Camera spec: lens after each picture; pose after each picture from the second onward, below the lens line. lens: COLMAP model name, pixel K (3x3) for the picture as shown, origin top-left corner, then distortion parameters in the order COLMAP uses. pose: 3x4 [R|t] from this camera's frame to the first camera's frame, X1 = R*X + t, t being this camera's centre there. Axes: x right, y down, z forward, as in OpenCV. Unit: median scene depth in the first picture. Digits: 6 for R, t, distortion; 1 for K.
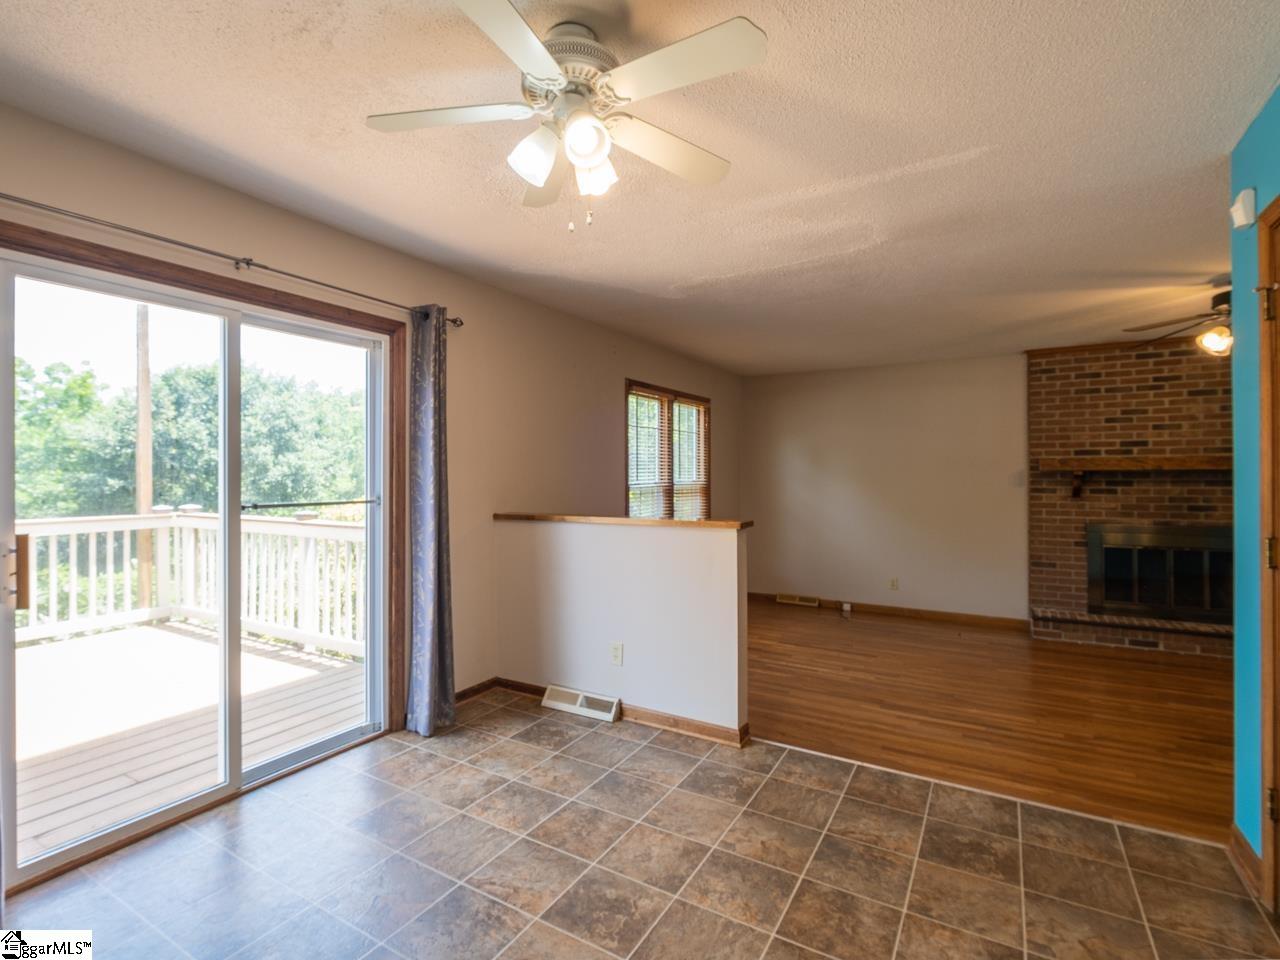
lens RADIAL K [[626.0, 0, 615.5], [0, 626.0, 471.8], [0, 0, 1]] dist [0.006203, -0.007245]
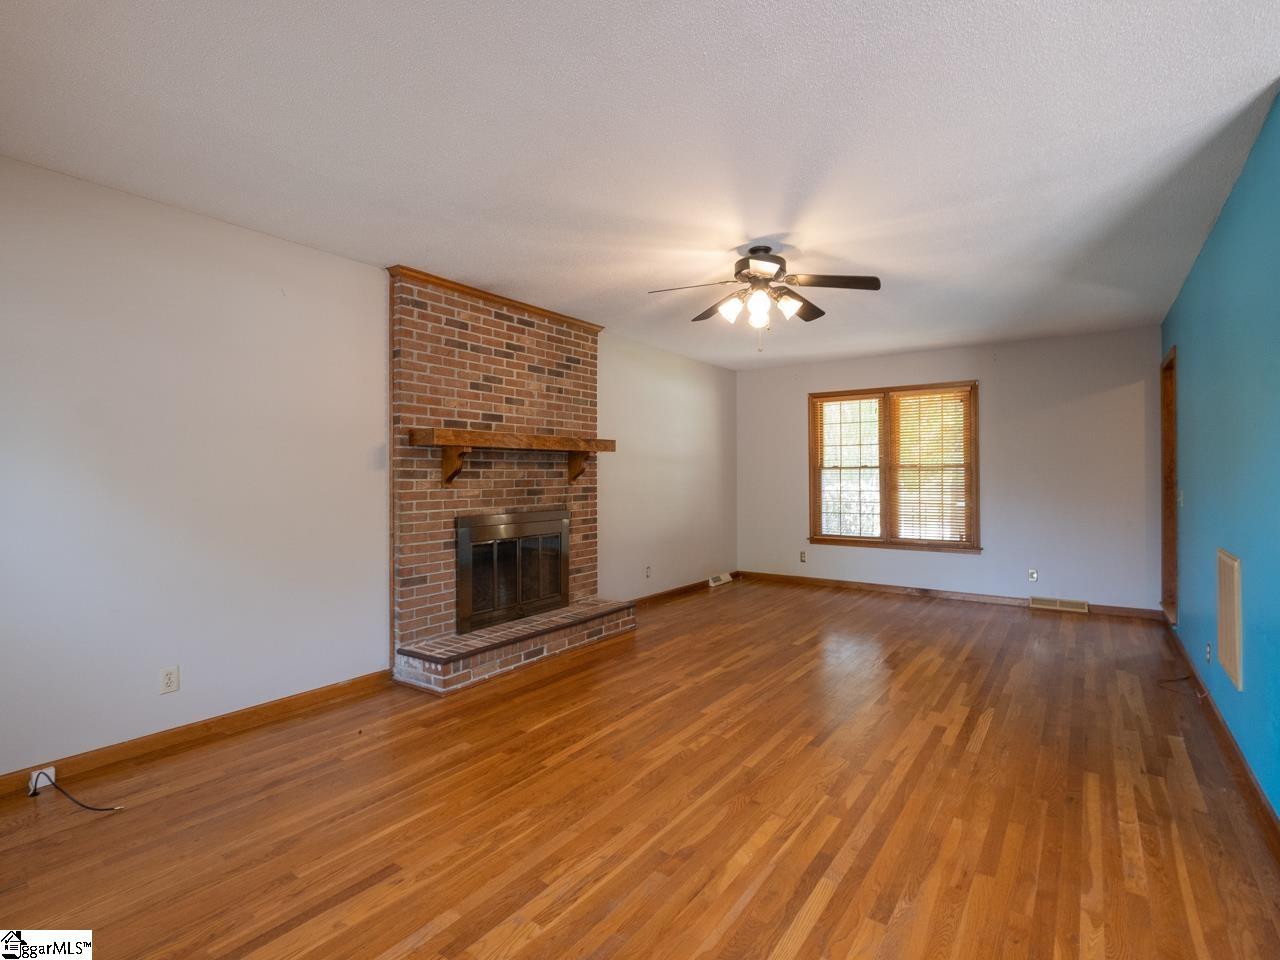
lens RADIAL K [[626.0, 0, 635.2], [0, 626.0, 469.2], [0, 0, 1]] dist [0.006203, -0.007245]
pose [[0.076811, 0.013259, 0.996958, 0.009054], [-0.004115, 0.999907, -0.012981, 0.033806], [-0.997037, -0.003106, 0.076858, 0.737775]]
